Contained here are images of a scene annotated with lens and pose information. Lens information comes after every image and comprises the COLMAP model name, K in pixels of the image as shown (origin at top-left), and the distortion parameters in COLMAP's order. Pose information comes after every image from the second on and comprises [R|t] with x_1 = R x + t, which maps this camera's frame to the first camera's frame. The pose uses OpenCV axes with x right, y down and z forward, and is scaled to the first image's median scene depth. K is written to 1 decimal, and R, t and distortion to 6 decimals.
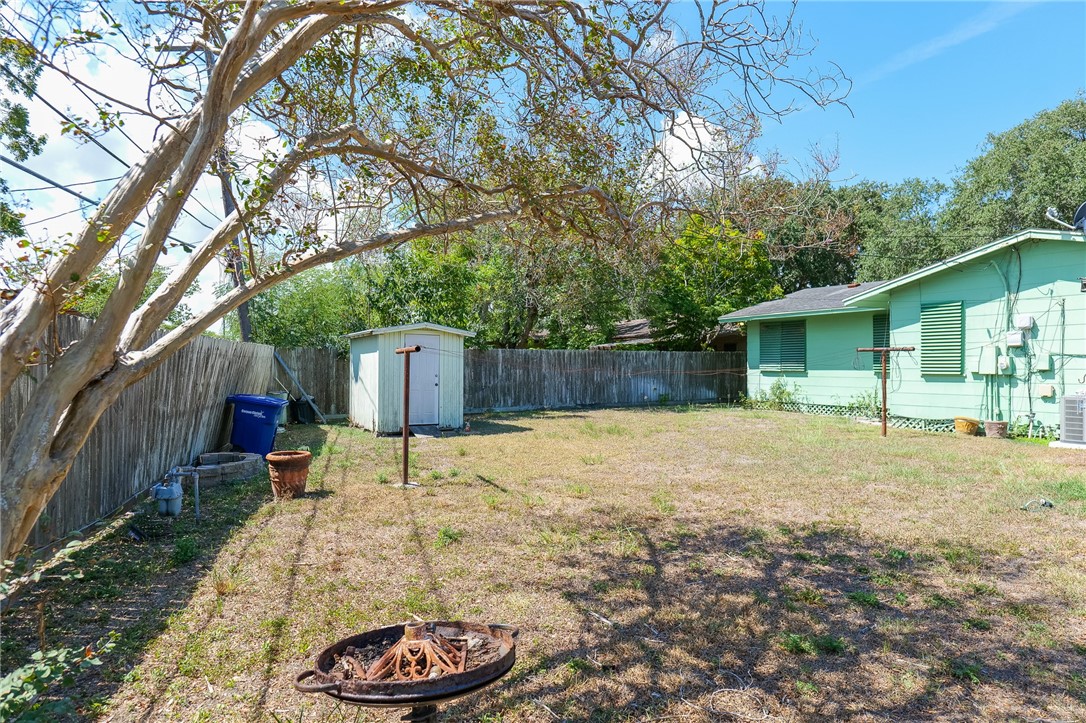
lens RADIAL K [[635.7, 0, 548.6], [0, 635.7, 365.7], [0, 0, 1]] dist [-0.019868, 0.008020]
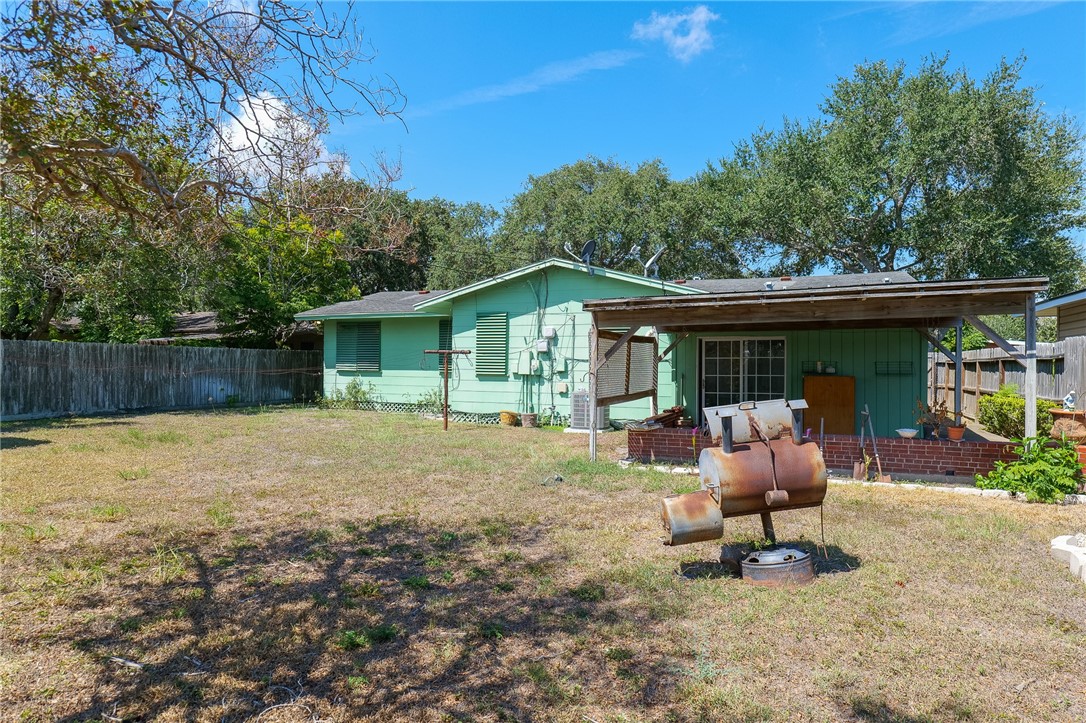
lens RADIAL K [[635.7, 0, 540.9], [0, 635.7, 365.3], [0, 0, 1]] dist [-0.019868, 0.008020]
pose [[0.810470, 0.011796, 0.585661, 0.023091], [-0.011918, 0.999922, -0.003648, -0.000165], [-0.585659, -0.004023, 0.810548, 0.001060]]
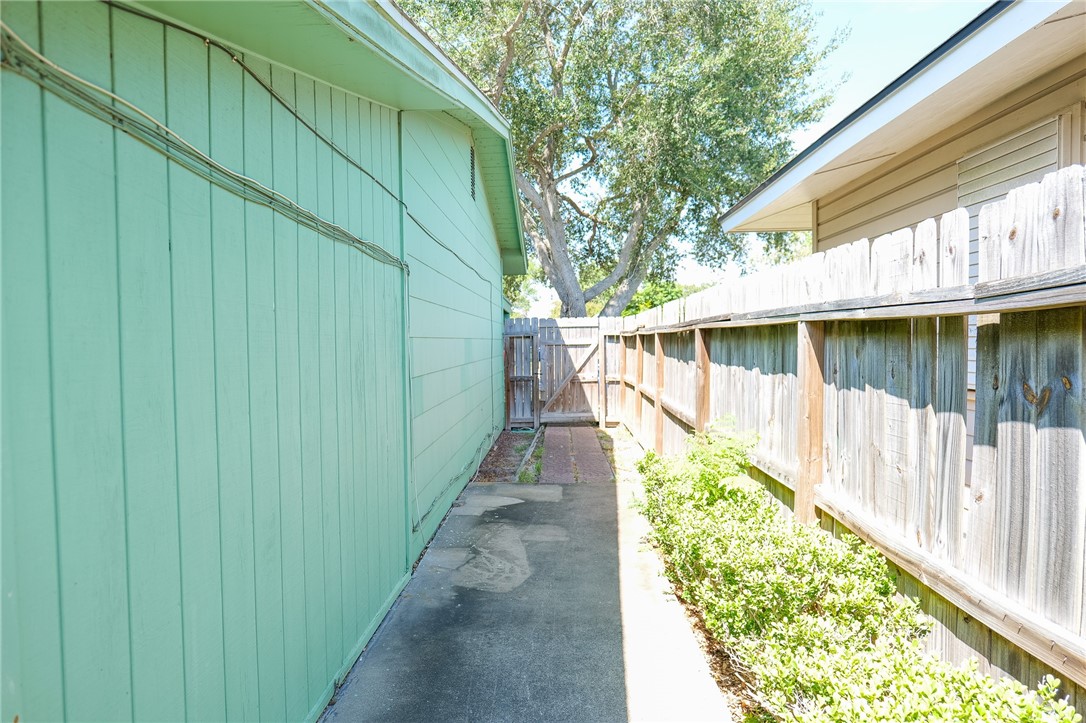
lens RADIAL K [[635.7, 0, 542.9], [0, 635.7, 363.7], [0, 0, 1]] dist [-0.019868, 0.008020]
pose [[0.543545, -0.030476, 0.838826, 0.120179], [0.008569, 0.999490, 0.030761, -0.001516], [-0.839336, -0.009532, 0.543529, 0.031960]]
